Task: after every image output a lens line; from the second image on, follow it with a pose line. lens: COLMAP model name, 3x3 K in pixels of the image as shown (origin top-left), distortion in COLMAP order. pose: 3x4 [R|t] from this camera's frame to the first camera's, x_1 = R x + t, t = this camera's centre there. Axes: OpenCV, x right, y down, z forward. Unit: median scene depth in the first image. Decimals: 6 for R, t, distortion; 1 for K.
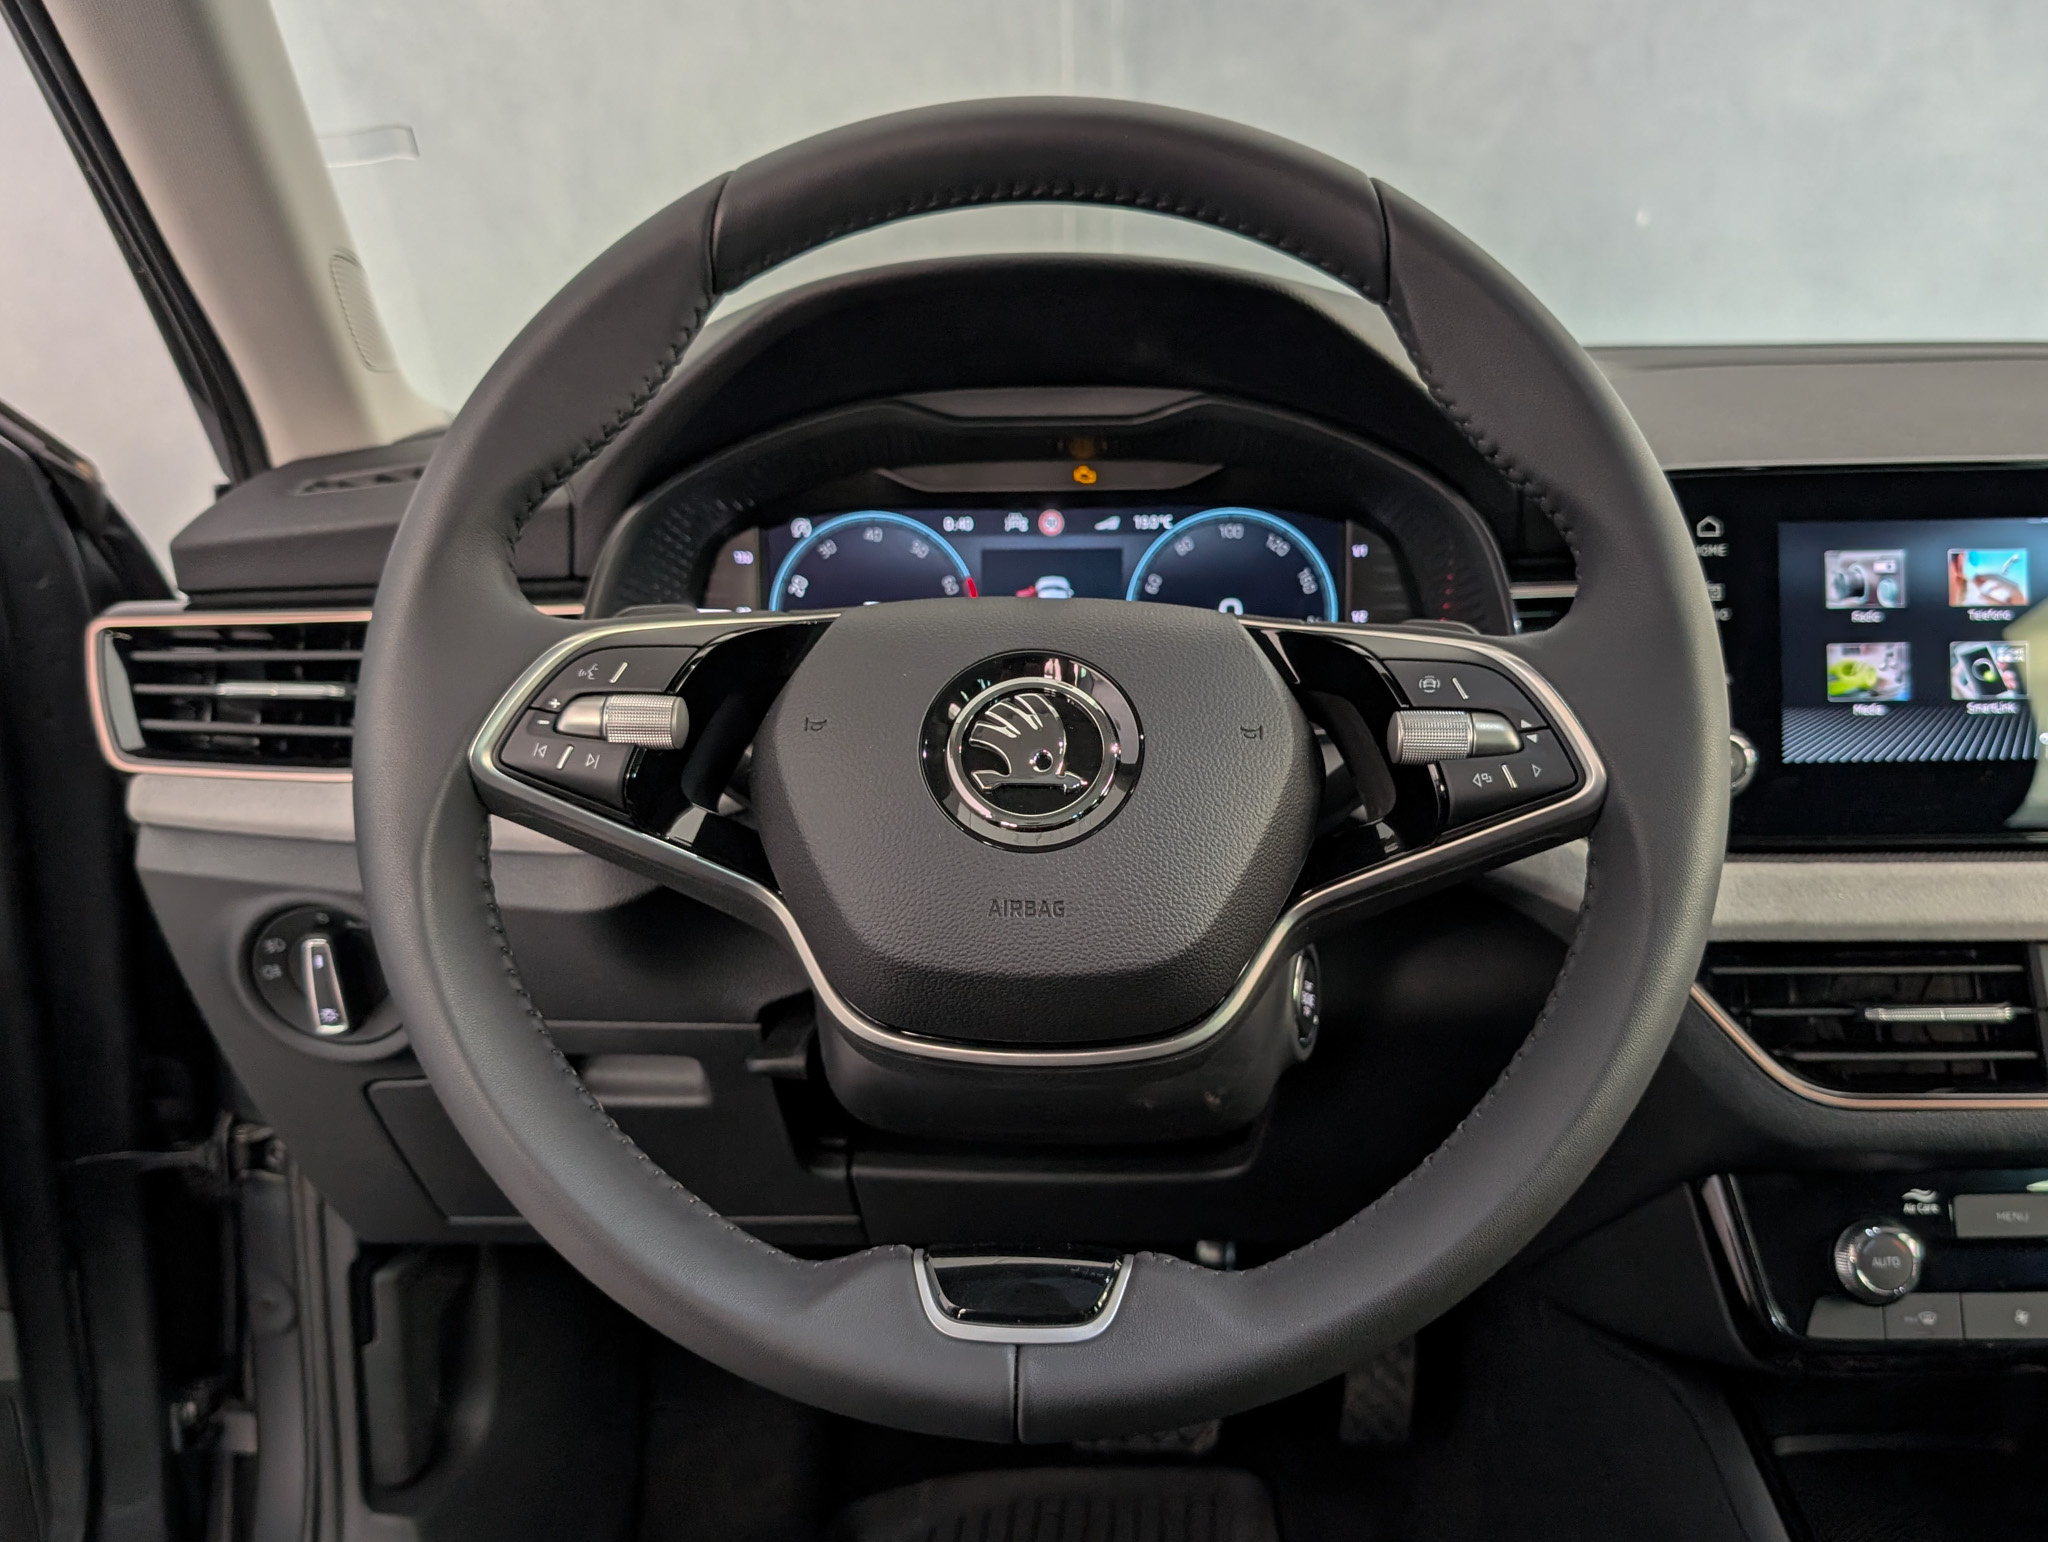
lens RADIAL K [[1848.2, 0, 1048.6], [0, 1848.2, 773.1], [0, 0, 1]] dist [0.071733, -0.159993]
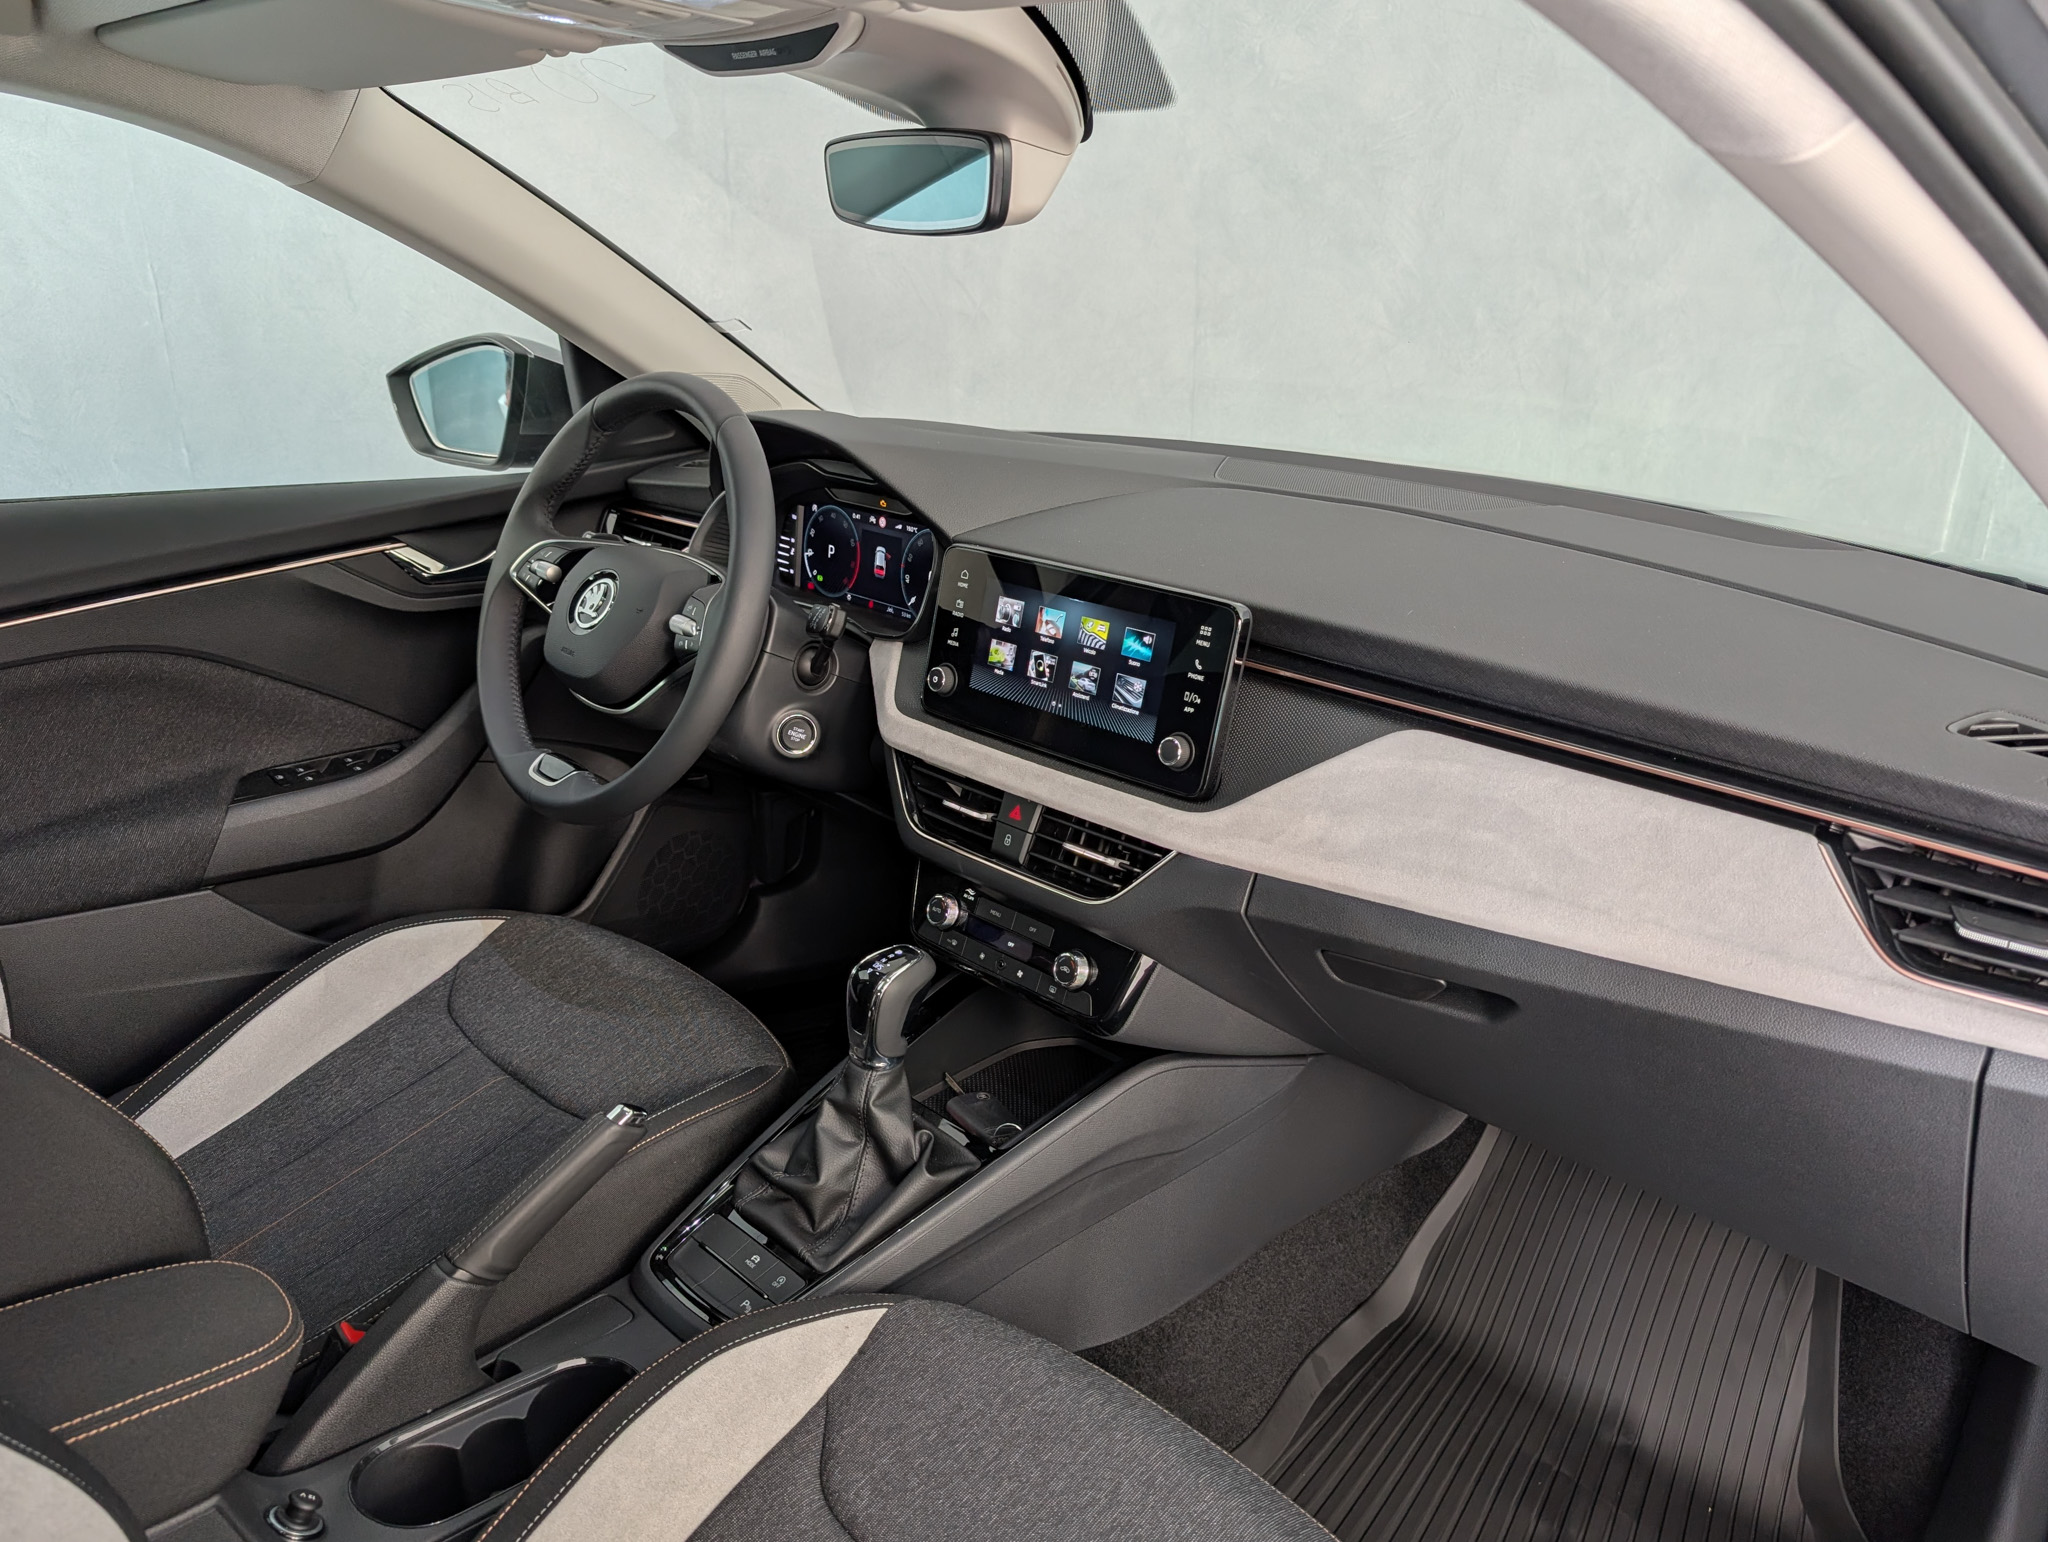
lens RADIAL K [[1481.2, 0, 1036.7], [0, 1481.2, 785.5], [0, 0, 1]] dist [-0.001167, -0.003947]
pose [[0.713788, 0.269157, -0.646576, 1.603223], [-0.188954, 0.962978, 0.192273, -0.243313], [0.674391, -0.015068, 0.738221, -0.224920]]
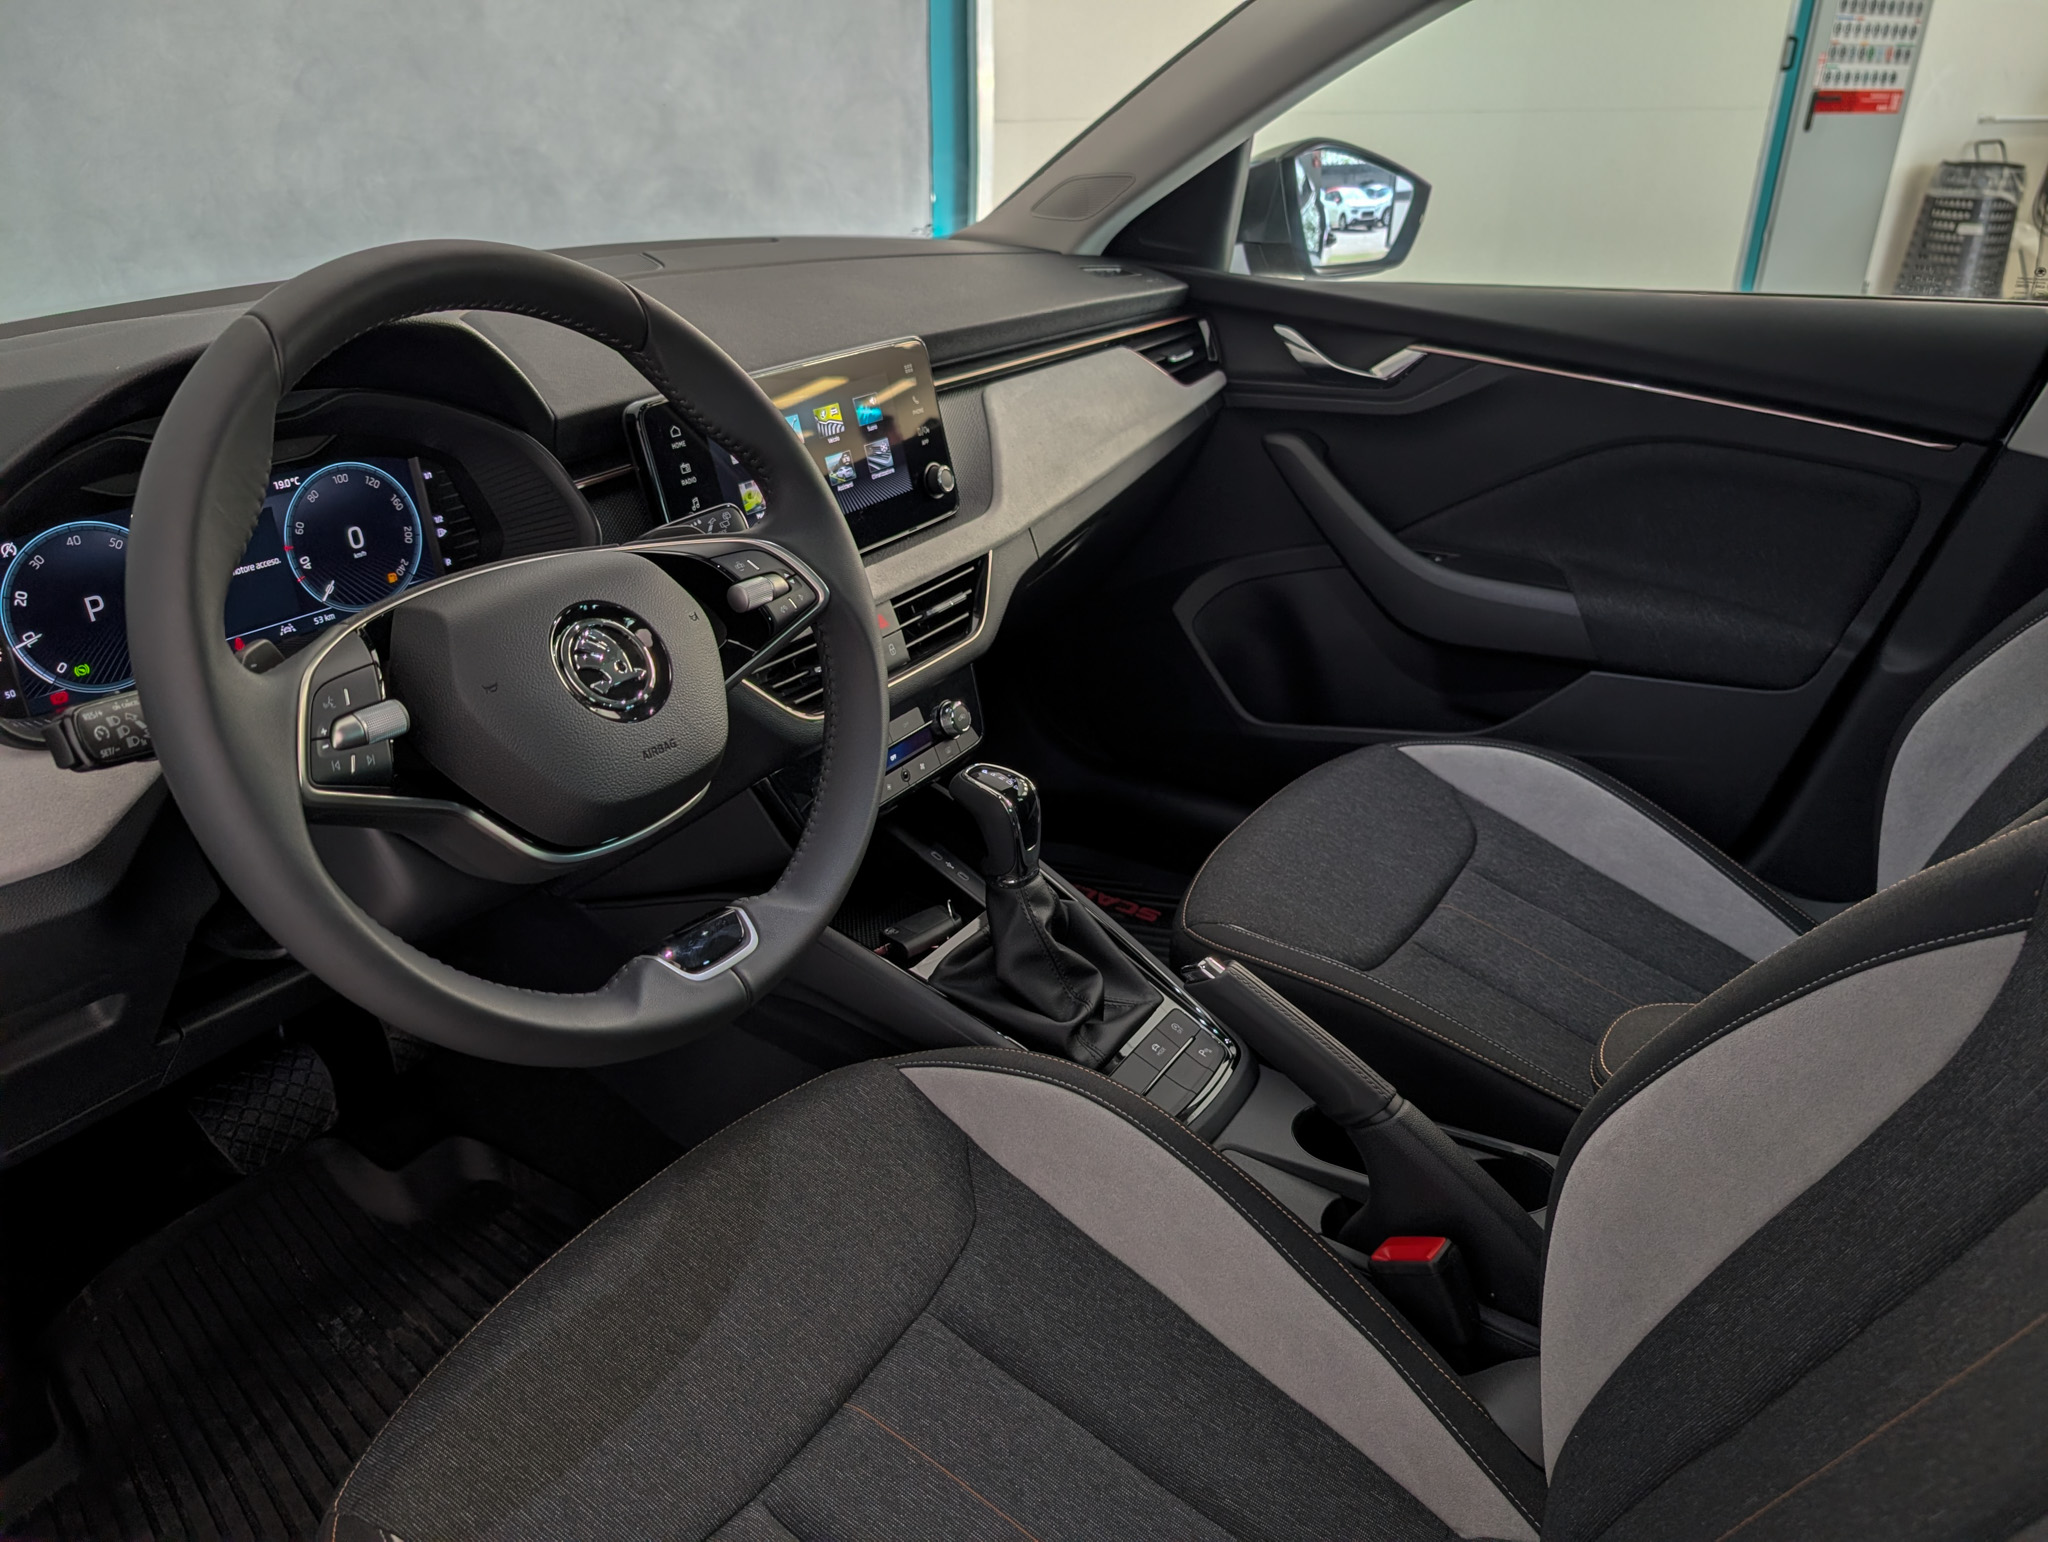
lens RADIAL K [[1481.2, 0, 1036.7], [0, 1481.2, 785.5], [0, 0, 1]] dist [-0.001167, -0.003947]
pose [[0.524651, -0.358593, 0.772109, -0.662788], [0.187276, 0.933356, 0.306226, -0.184873], [-0.830463, -0.016064, 0.556842, -0.062715]]
